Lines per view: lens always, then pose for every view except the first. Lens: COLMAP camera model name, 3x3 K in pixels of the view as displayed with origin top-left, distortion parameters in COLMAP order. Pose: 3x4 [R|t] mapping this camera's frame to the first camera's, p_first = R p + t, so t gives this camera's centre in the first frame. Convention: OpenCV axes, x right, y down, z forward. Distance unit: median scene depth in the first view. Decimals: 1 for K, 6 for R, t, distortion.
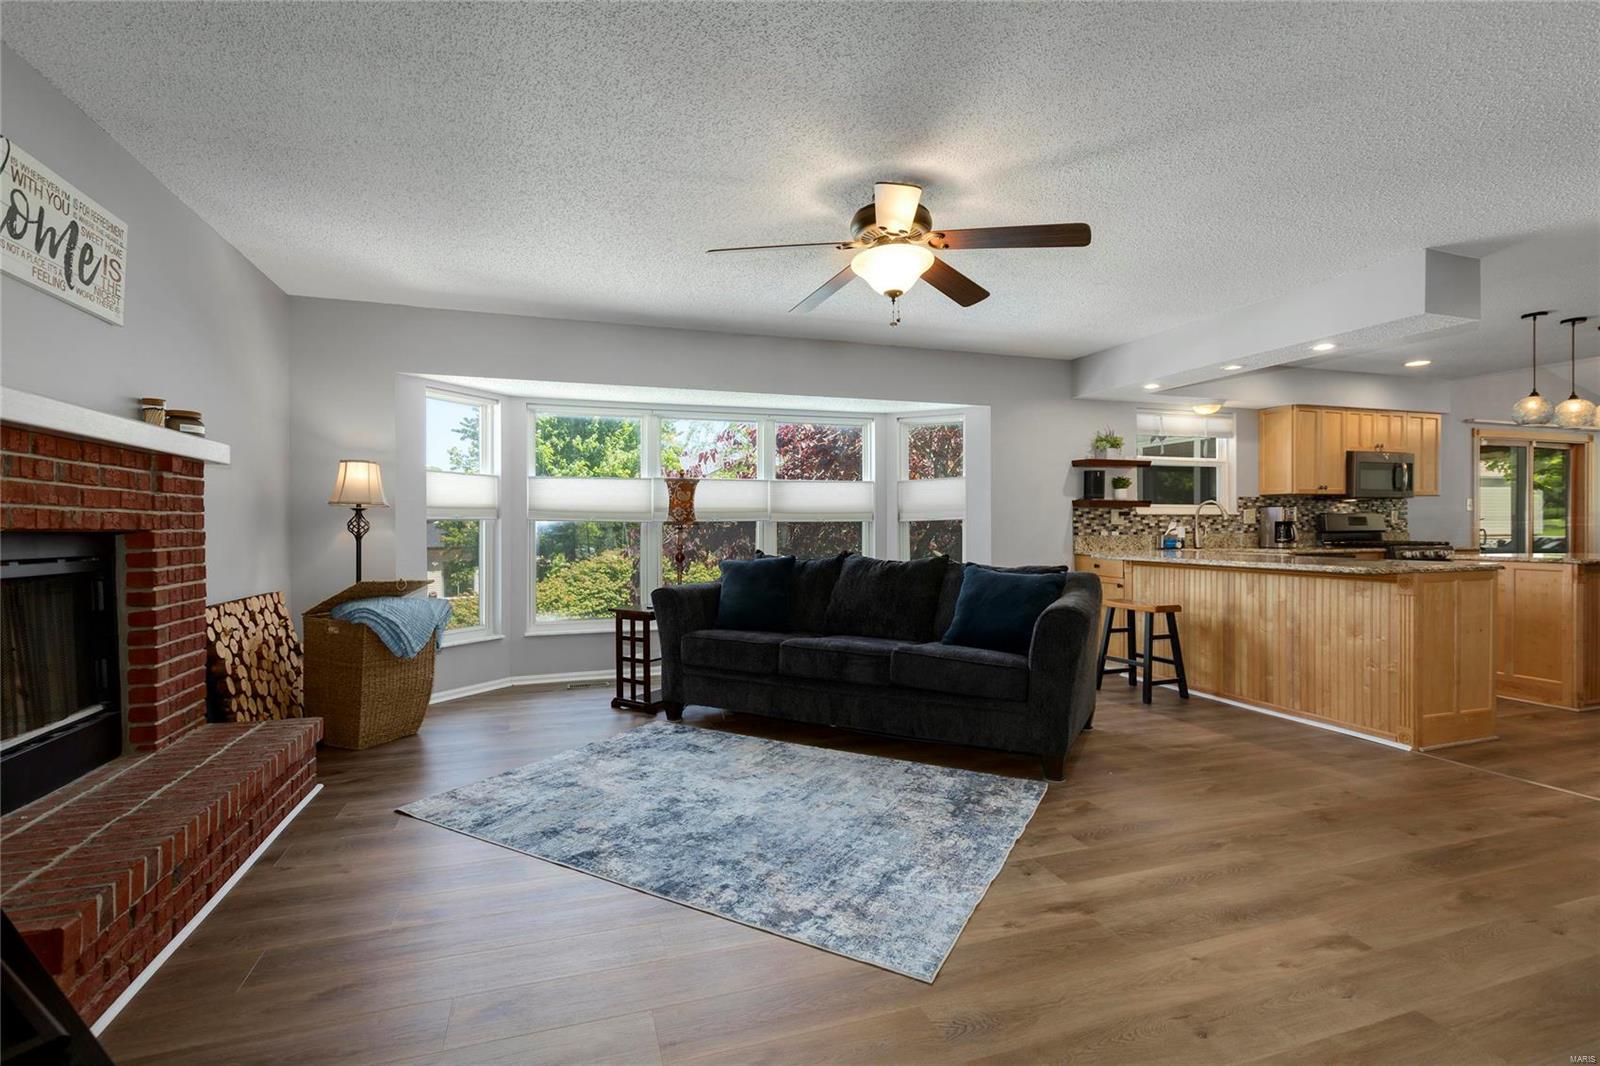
lens RADIAL K [[731.6, 0, 792.0], [0, 731.6, 532.8], [0, 0, 1]] dist [0.003473, -0.000966]
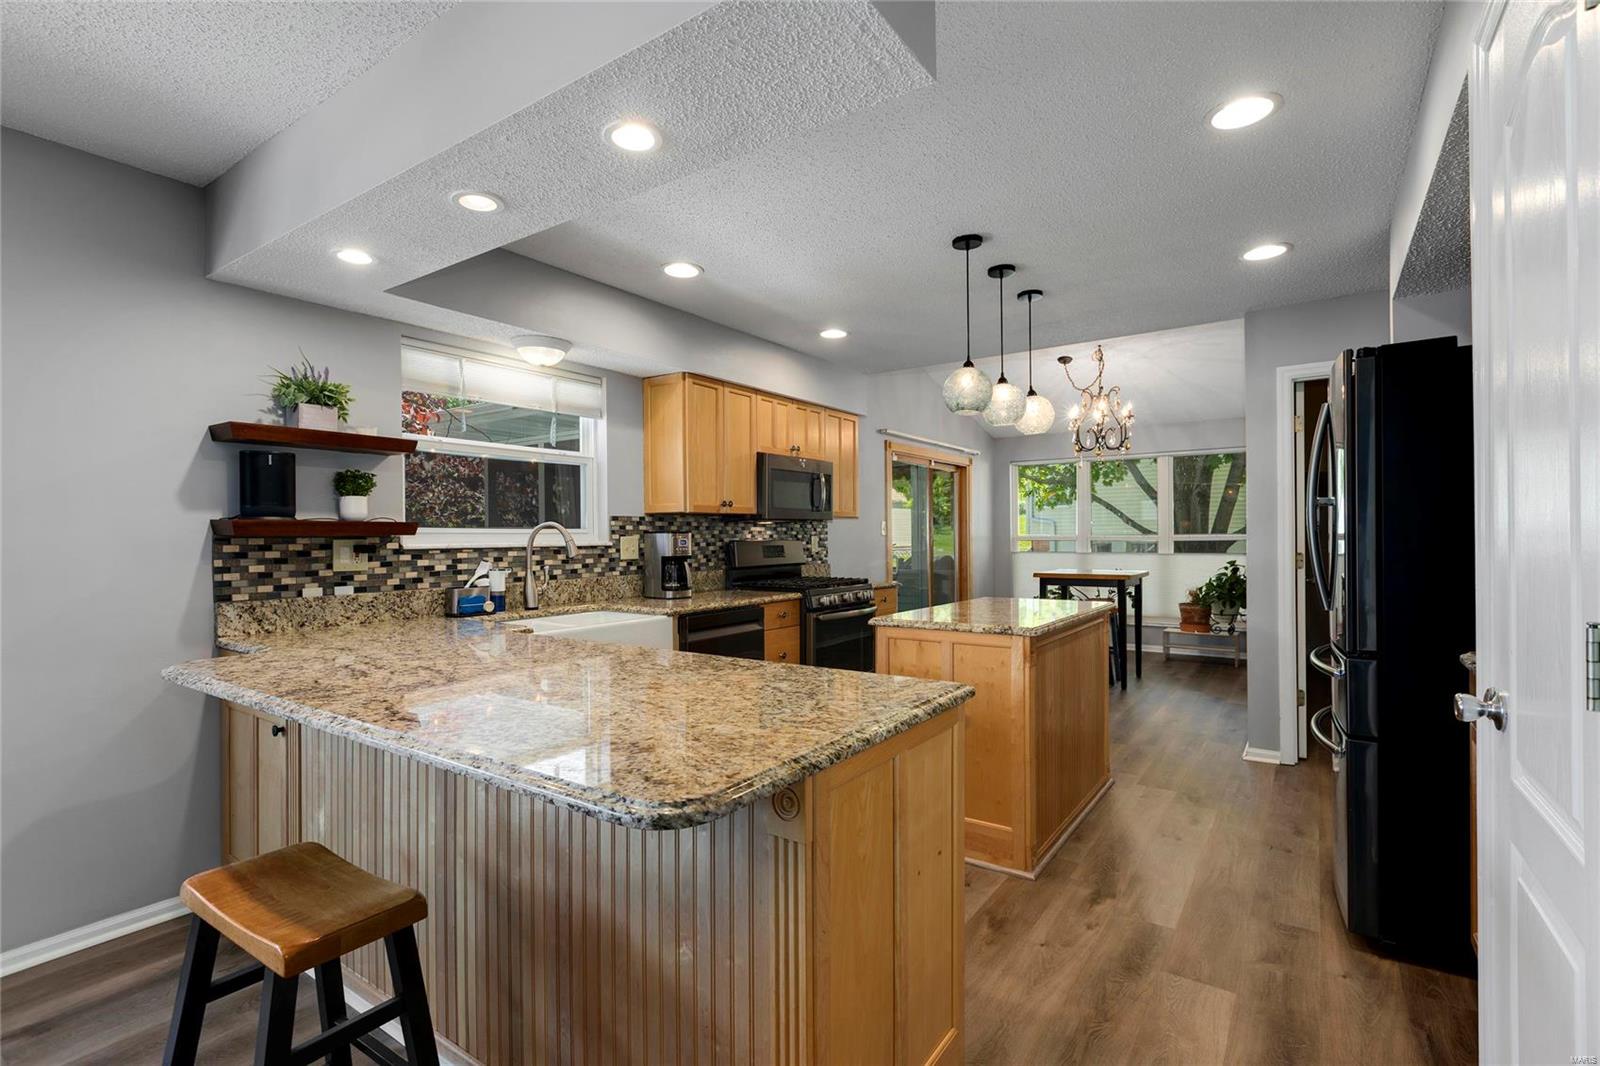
lens RADIAL K [[731.6, 0, 799.7], [0, 731.6, 540.2], [0, 0, 1]] dist [0.003473, -0.000966]
pose [[0.798730, -0.006206, 0.601658, 0.415175], [0.010476, 0.999939, -0.003593, -0.028414], [-0.601598, 0.009173, 0.798746, 0.472792]]
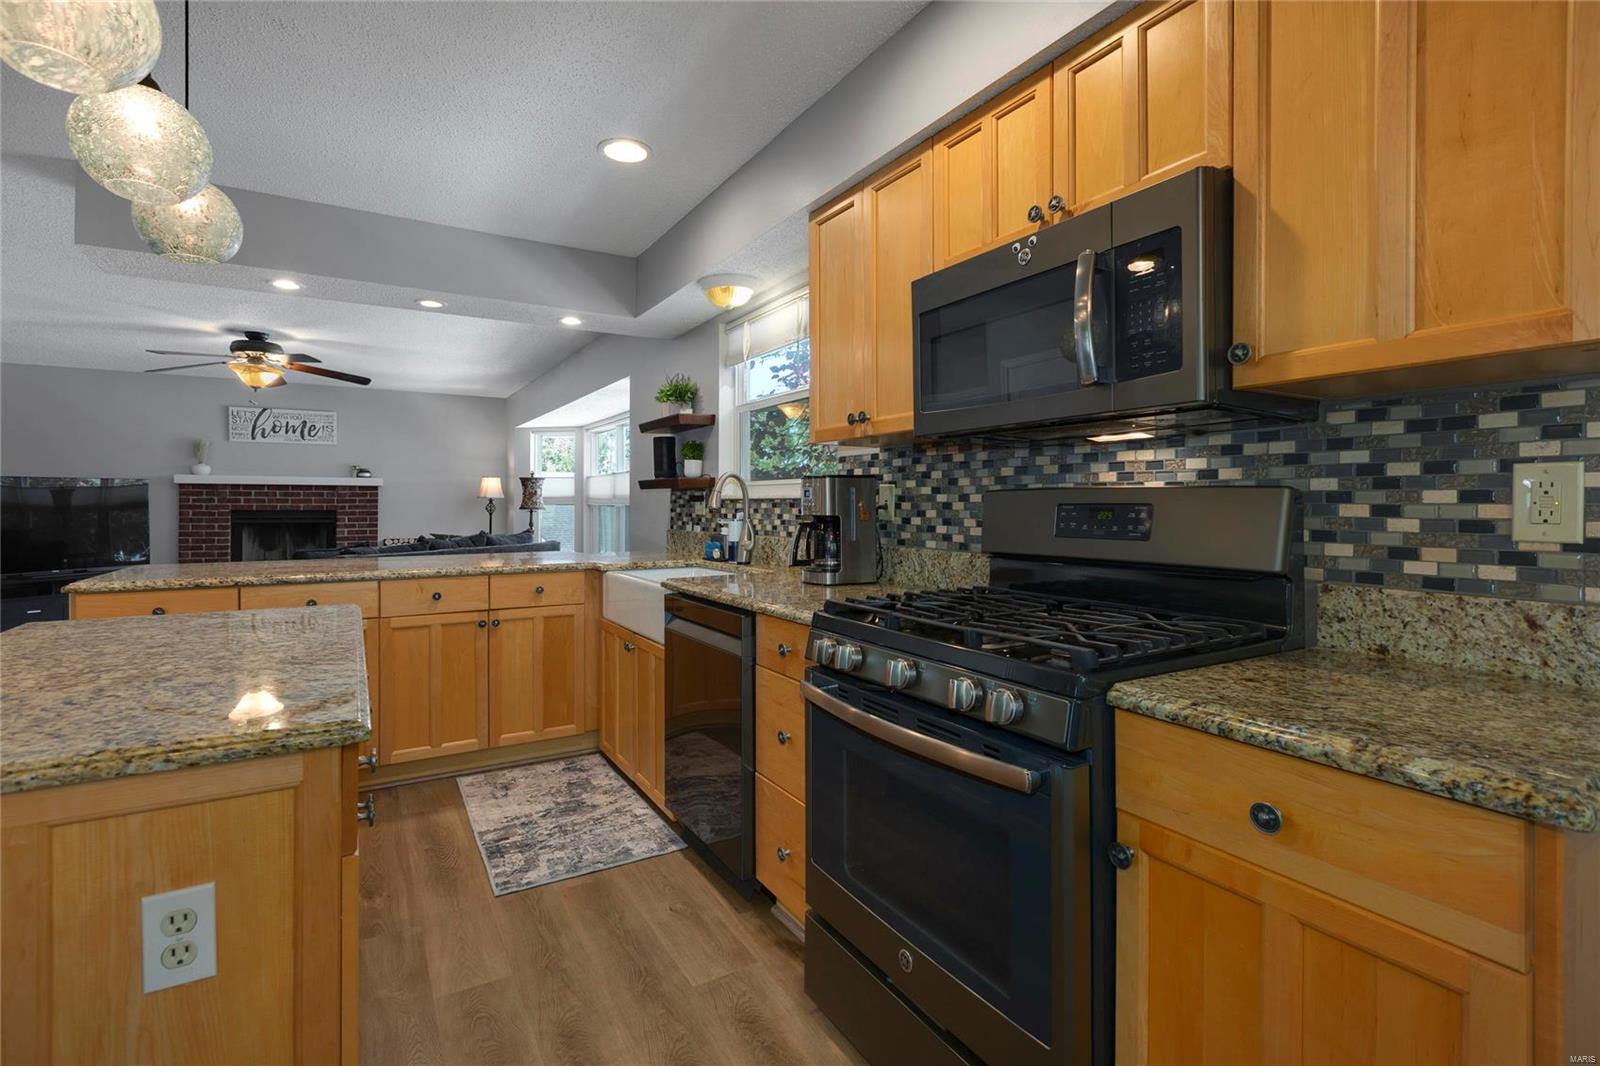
lens RADIAL K [[731.6, 0, 784.5], [0, 731.6, 505.1], [0, 0, 1]] dist [0.003473, -0.000966]
pose [[0.221378, 0.006186, -0.975169, 1.160055], [-0.008285, 0.999956, 0.004462, -0.024894], [0.975153, 0.007092, 0.221419, 0.984539]]
